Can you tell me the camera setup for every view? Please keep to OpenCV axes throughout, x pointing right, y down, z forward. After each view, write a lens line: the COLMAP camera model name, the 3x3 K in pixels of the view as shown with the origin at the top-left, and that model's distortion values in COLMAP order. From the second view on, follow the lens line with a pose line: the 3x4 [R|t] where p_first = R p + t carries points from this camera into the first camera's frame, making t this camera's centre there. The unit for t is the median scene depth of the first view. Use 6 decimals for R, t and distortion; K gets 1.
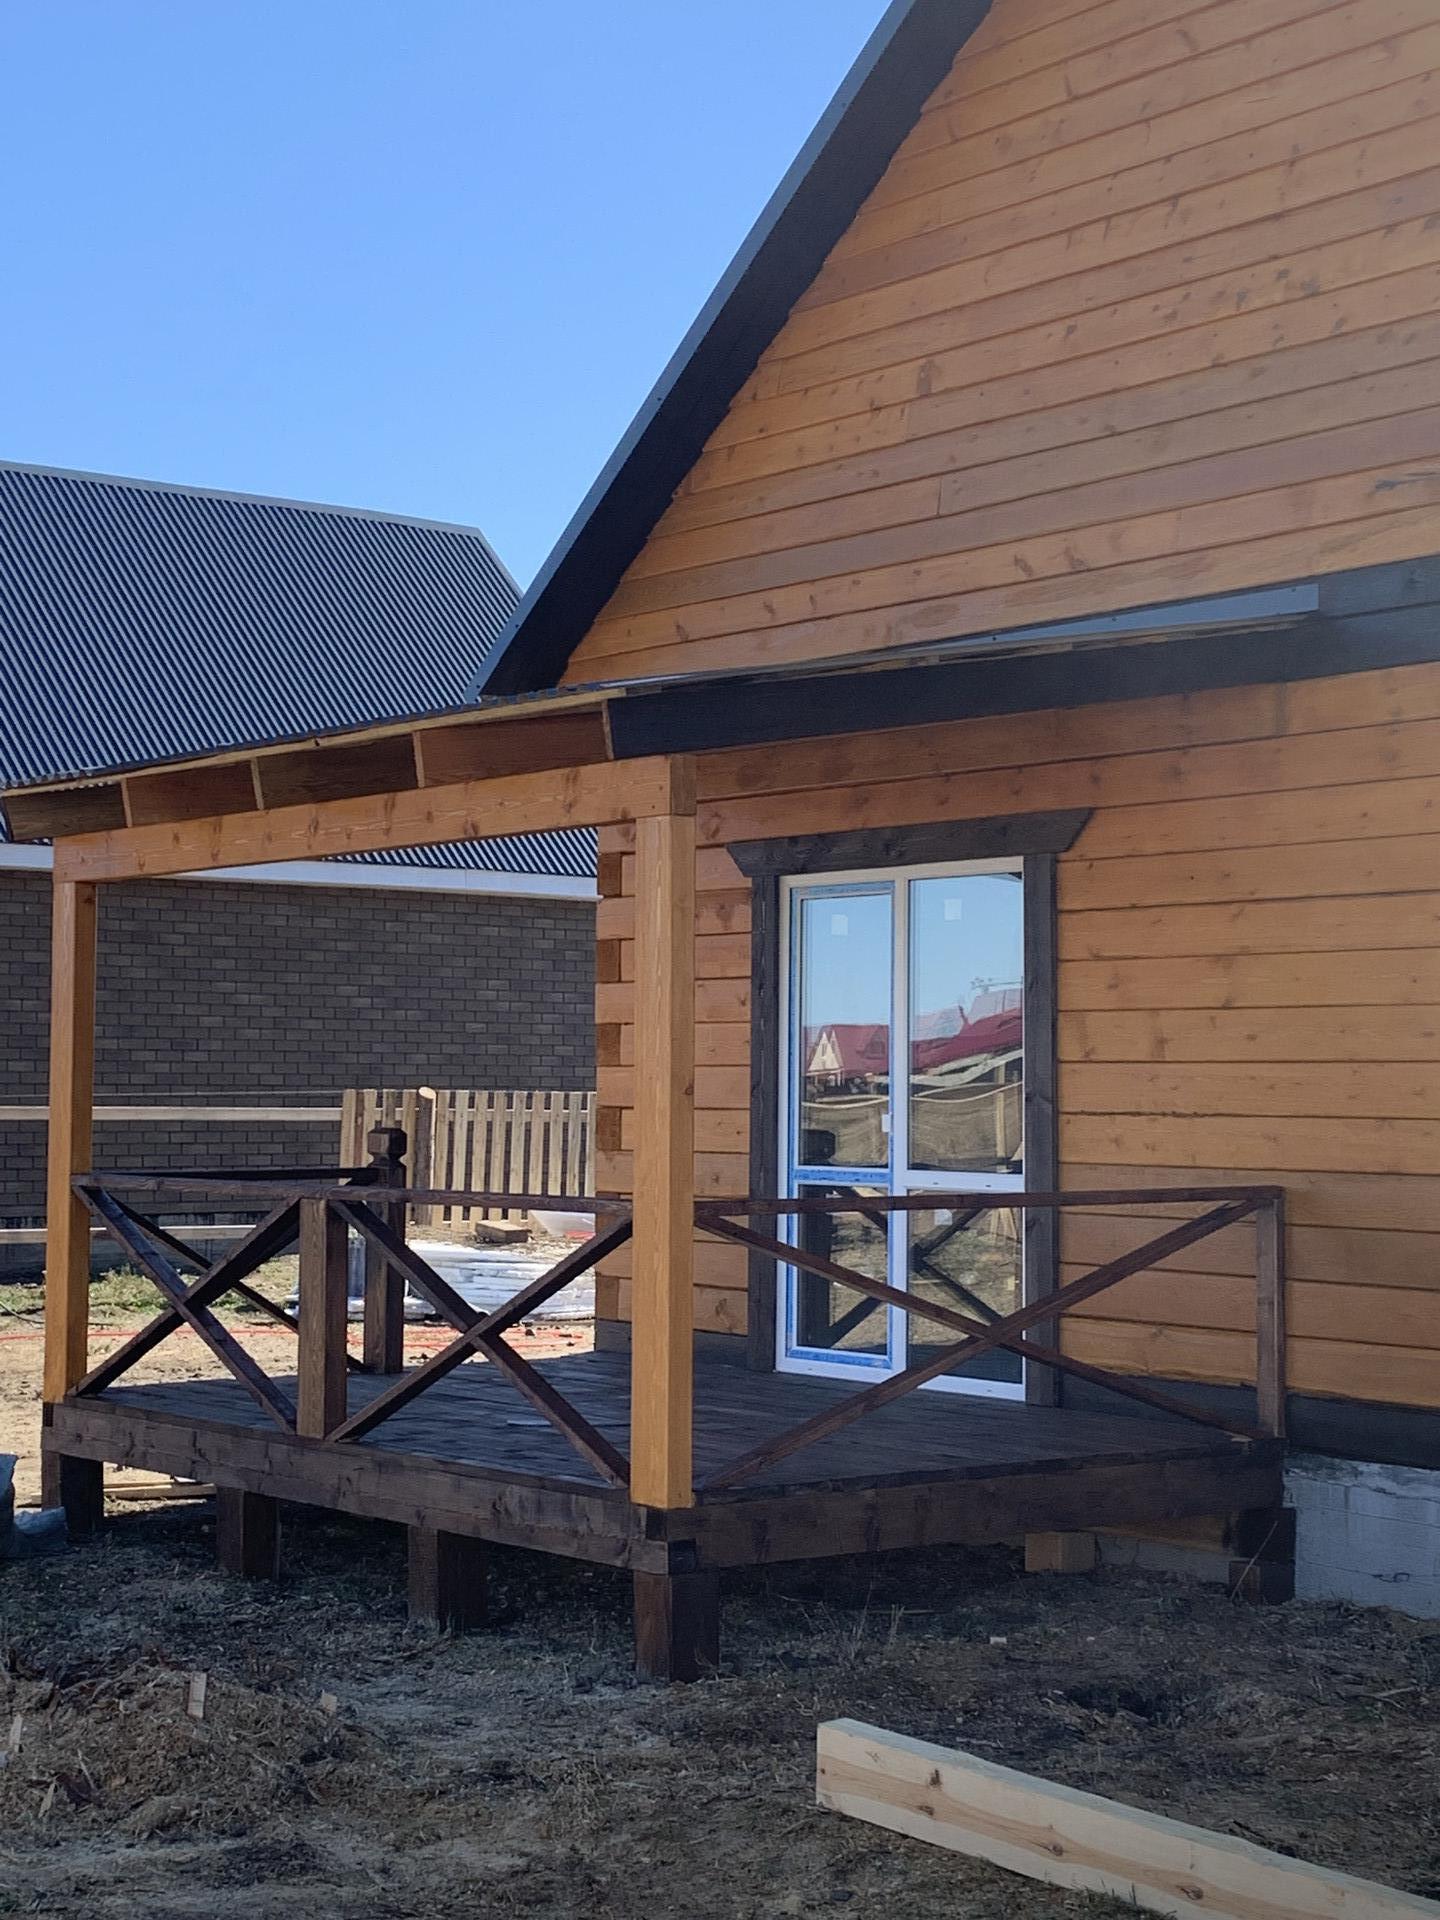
lens RADIAL K [[3264.7, 0, 720.0], [0, 3264.7, 960.0], [0, 0, 1]] dist [0.036151, 0.166325]
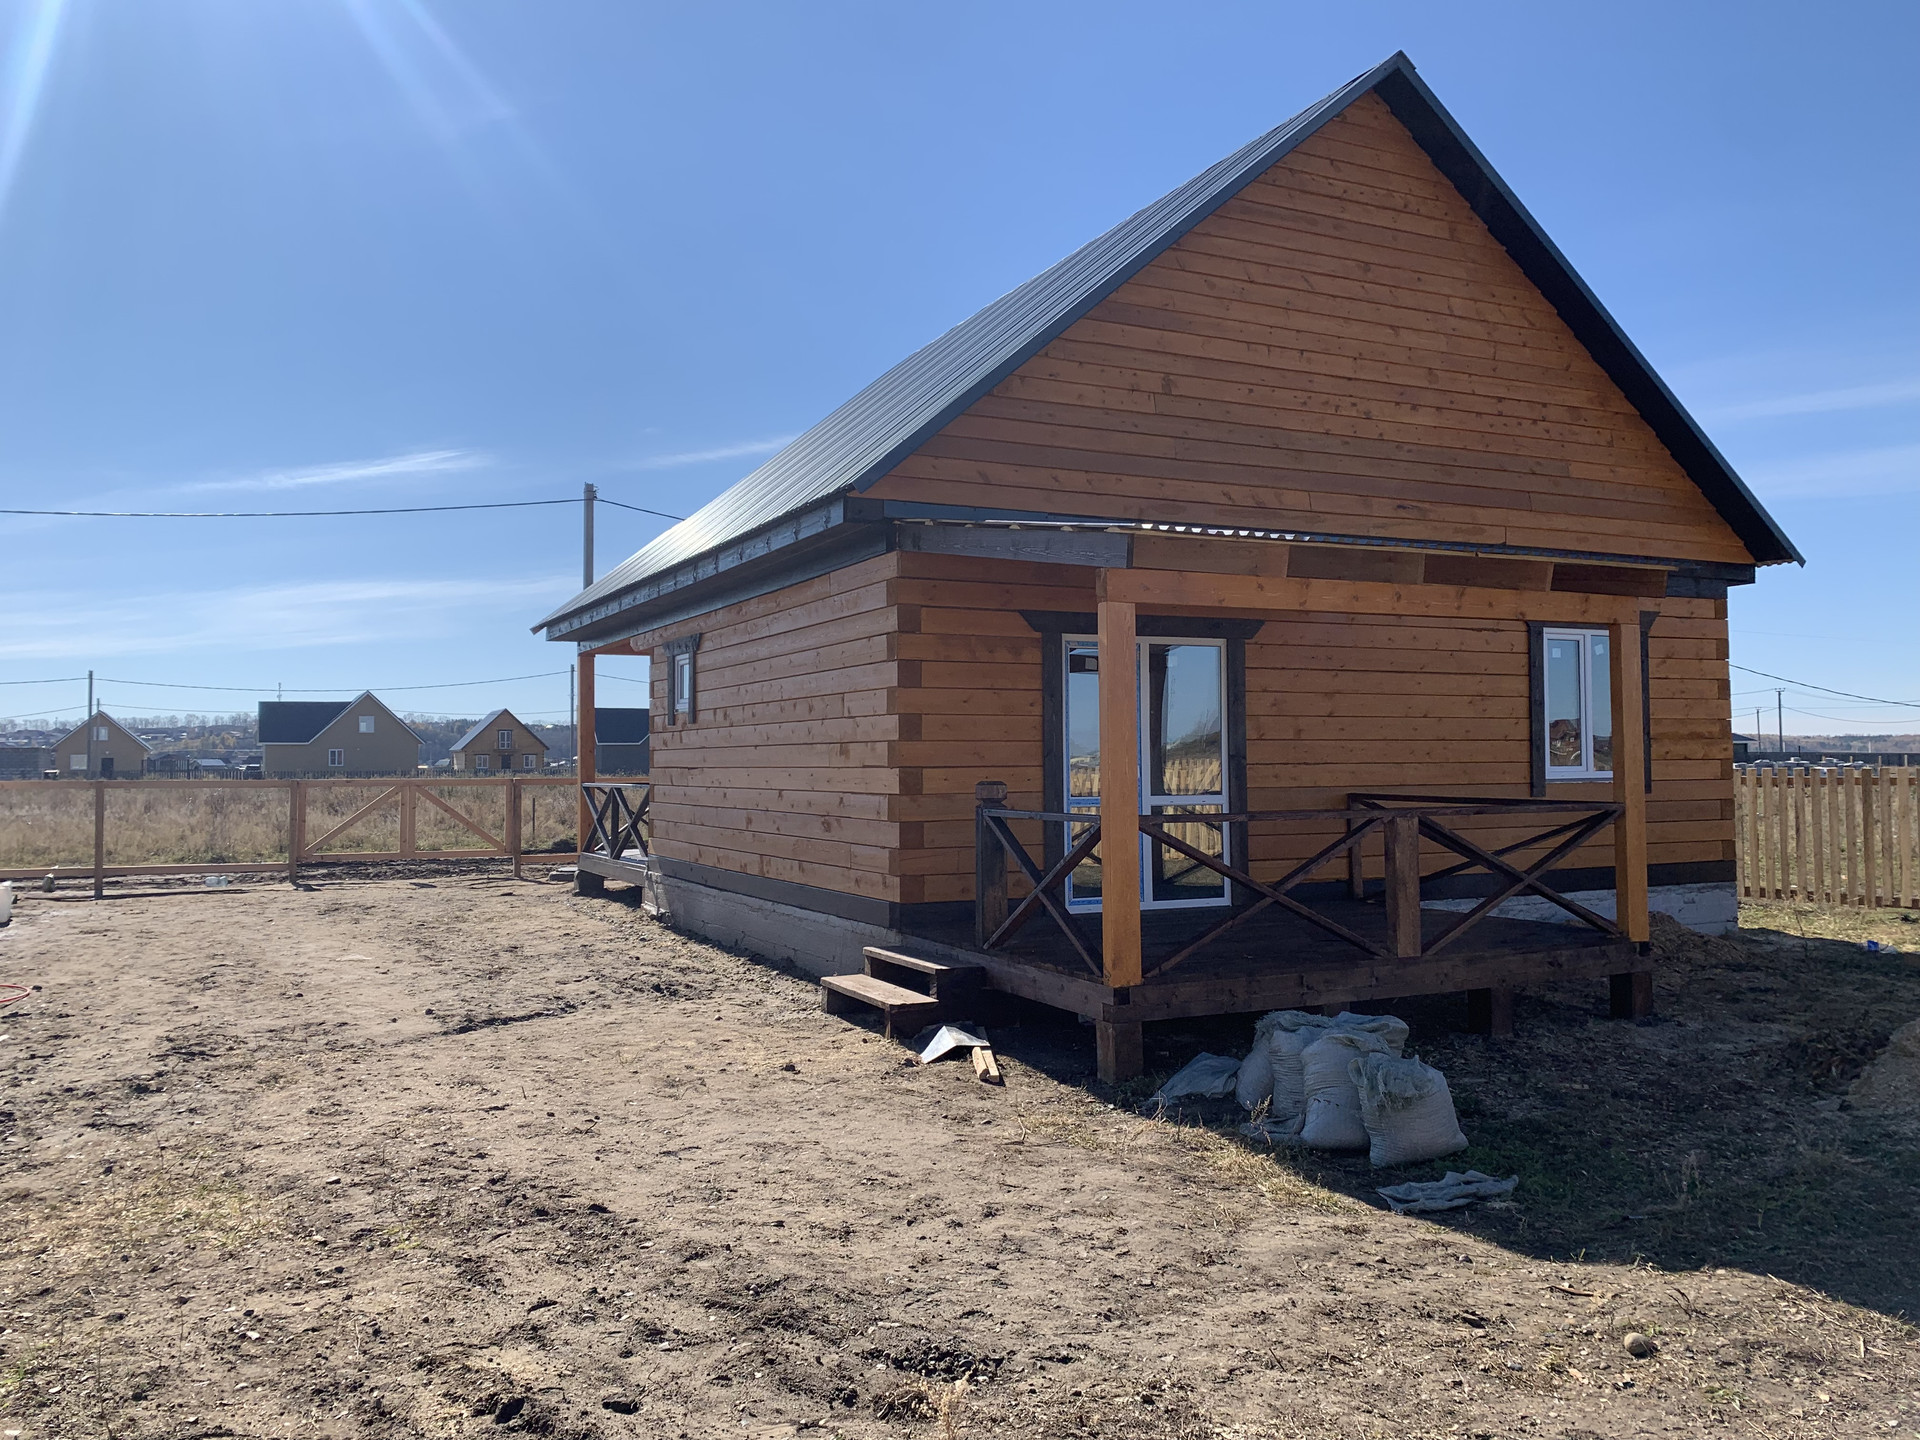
lens RADIAL K [[1461.9, 0, 960.0], [0, 1461.9, 720.0], [0, 0, 1]] dist [0.003422, 0.001754]
pose [[0.177019, 0.019136, 0.984021, -0.859596], [-0.028478, 0.999492, -0.014314, 0.037762], [-0.983795, -0.025489, 0.177474, 1.030698]]
